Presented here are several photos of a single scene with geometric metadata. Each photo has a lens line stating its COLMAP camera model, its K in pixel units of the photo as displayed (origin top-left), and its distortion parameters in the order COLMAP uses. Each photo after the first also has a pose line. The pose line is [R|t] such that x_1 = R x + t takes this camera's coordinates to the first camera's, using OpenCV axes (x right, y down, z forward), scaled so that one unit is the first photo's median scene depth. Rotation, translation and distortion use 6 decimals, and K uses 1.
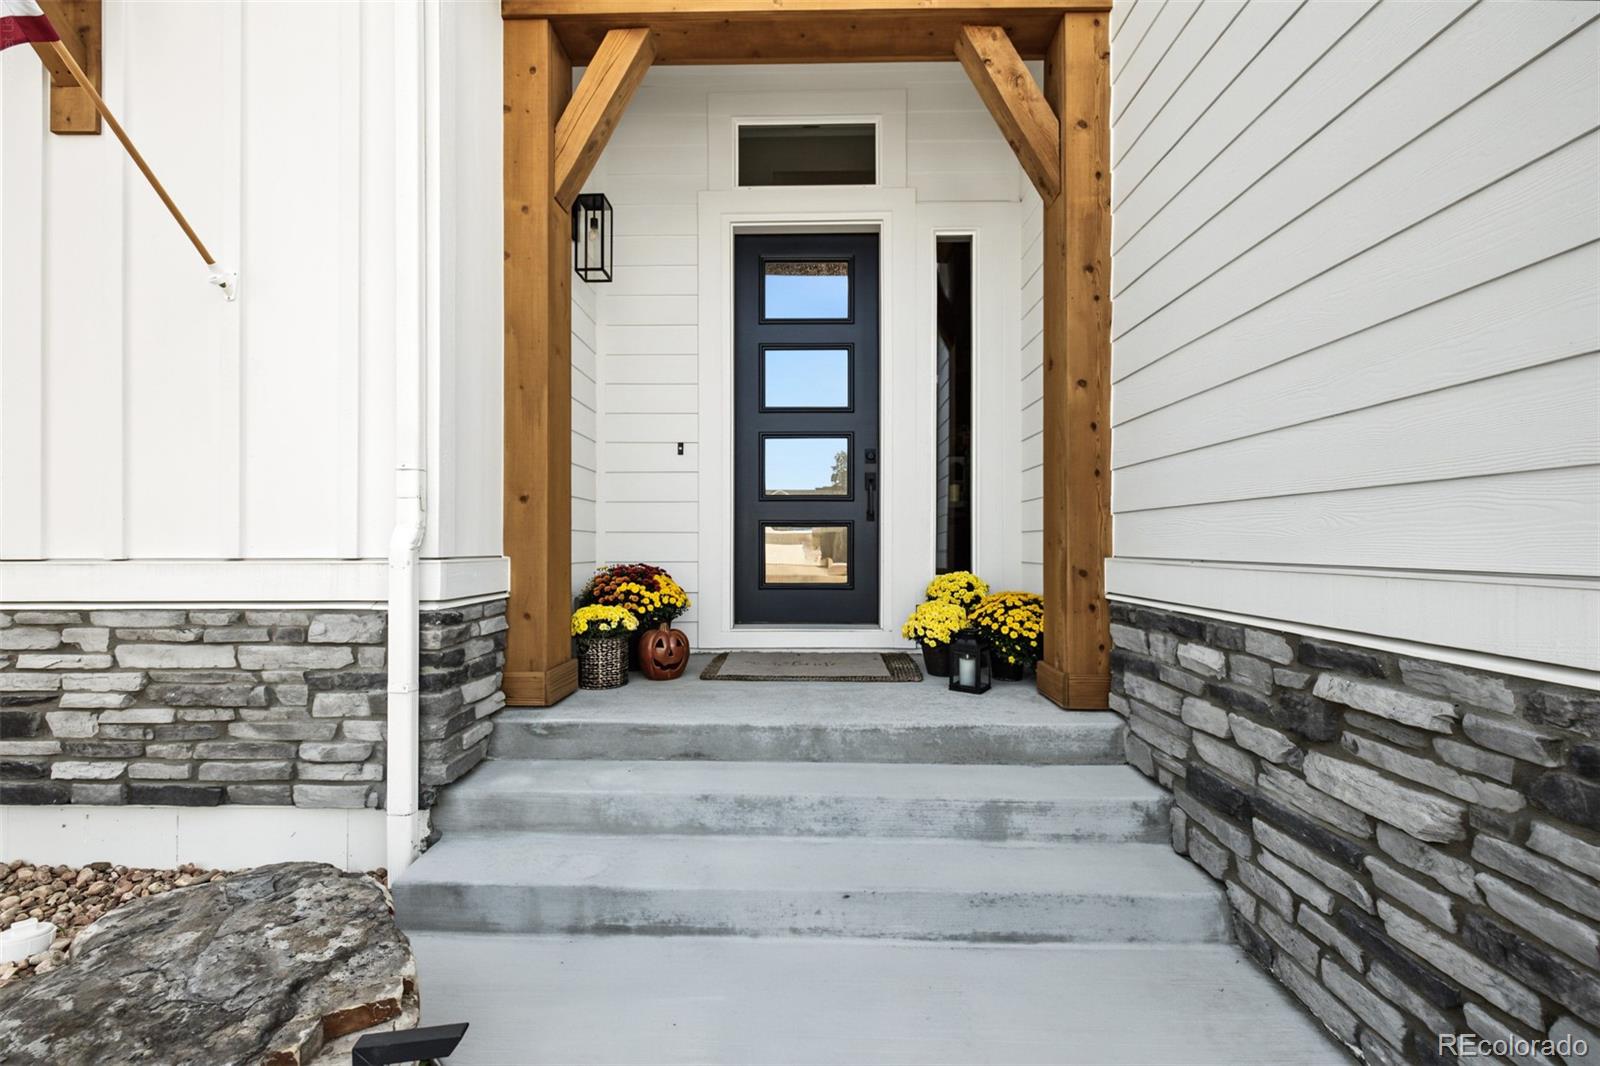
lens RADIAL K [[686.4, 0, 800.0], [0, 686.4, 533.0], [0, 0, 1]] dist [0.000449, 0.000014]
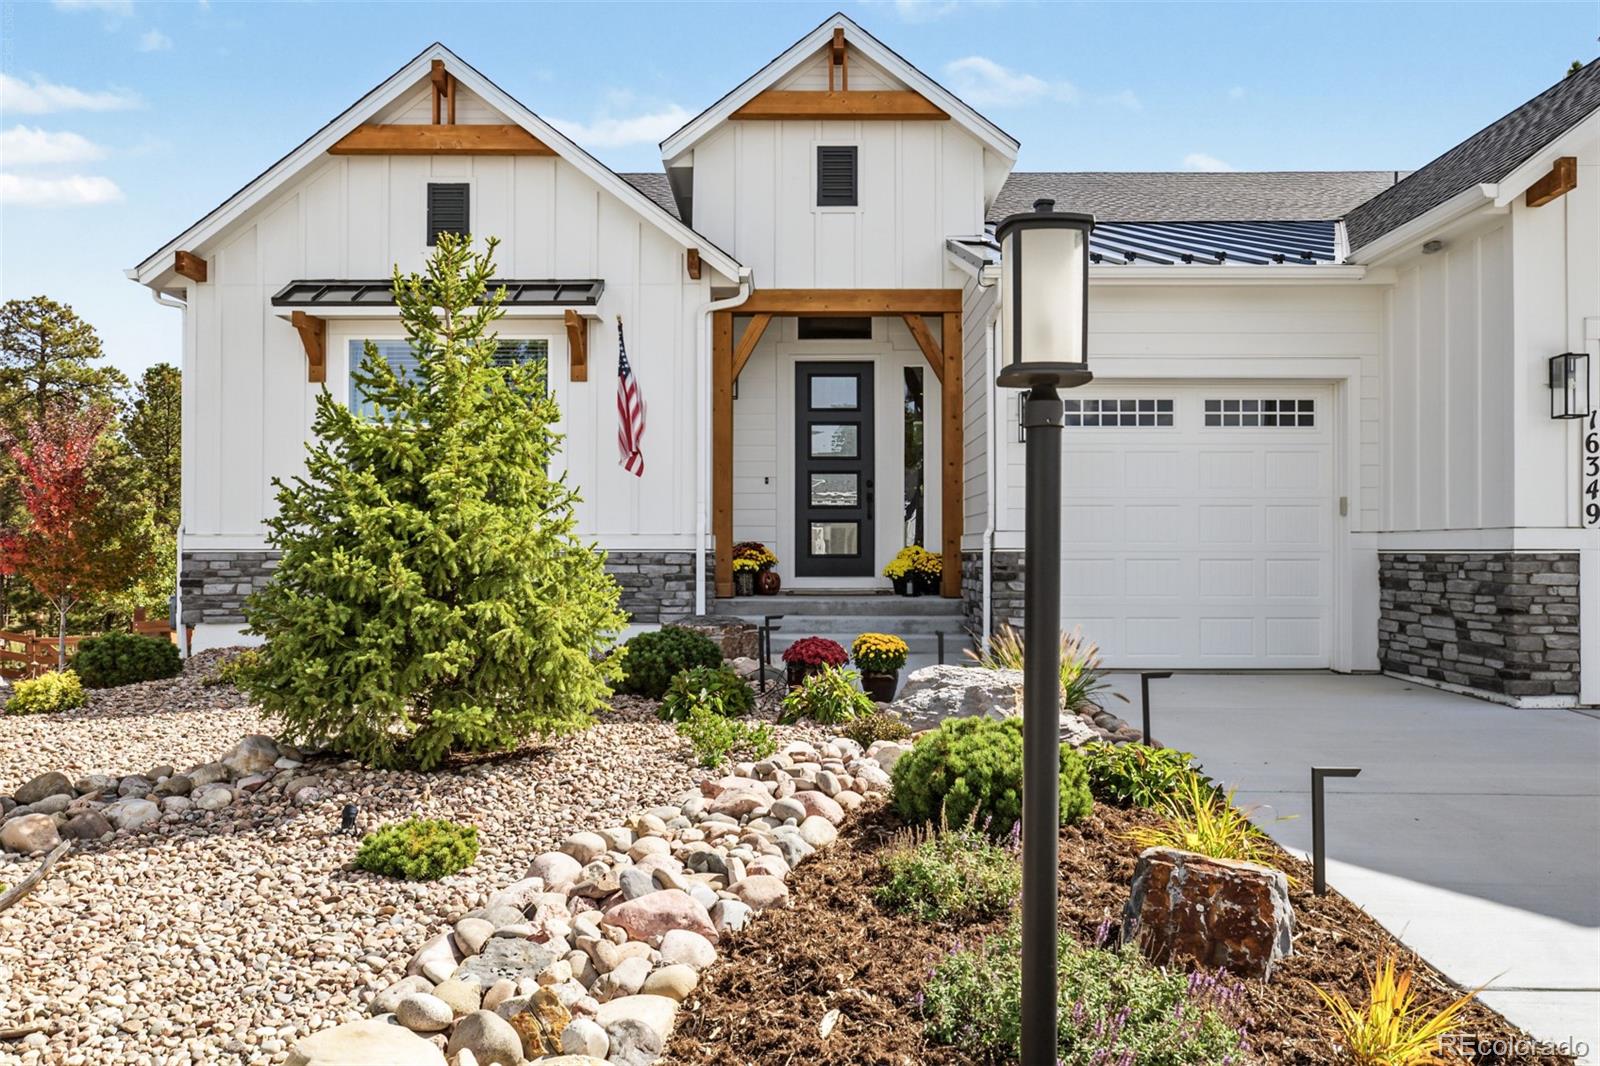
lens RADIAL K [[1161.5, 0, 800.0], [0, 1161.5, 533.0], [0, 0, 1]] dist [-0.001032, -0.000044]
pose [[0.999966, -0.000773, 0.008223, -0.115878], [0.000752, 0.999997, 0.002485, 0.011684], [-0.008225, -0.002479, 0.999963, -2.246229]]
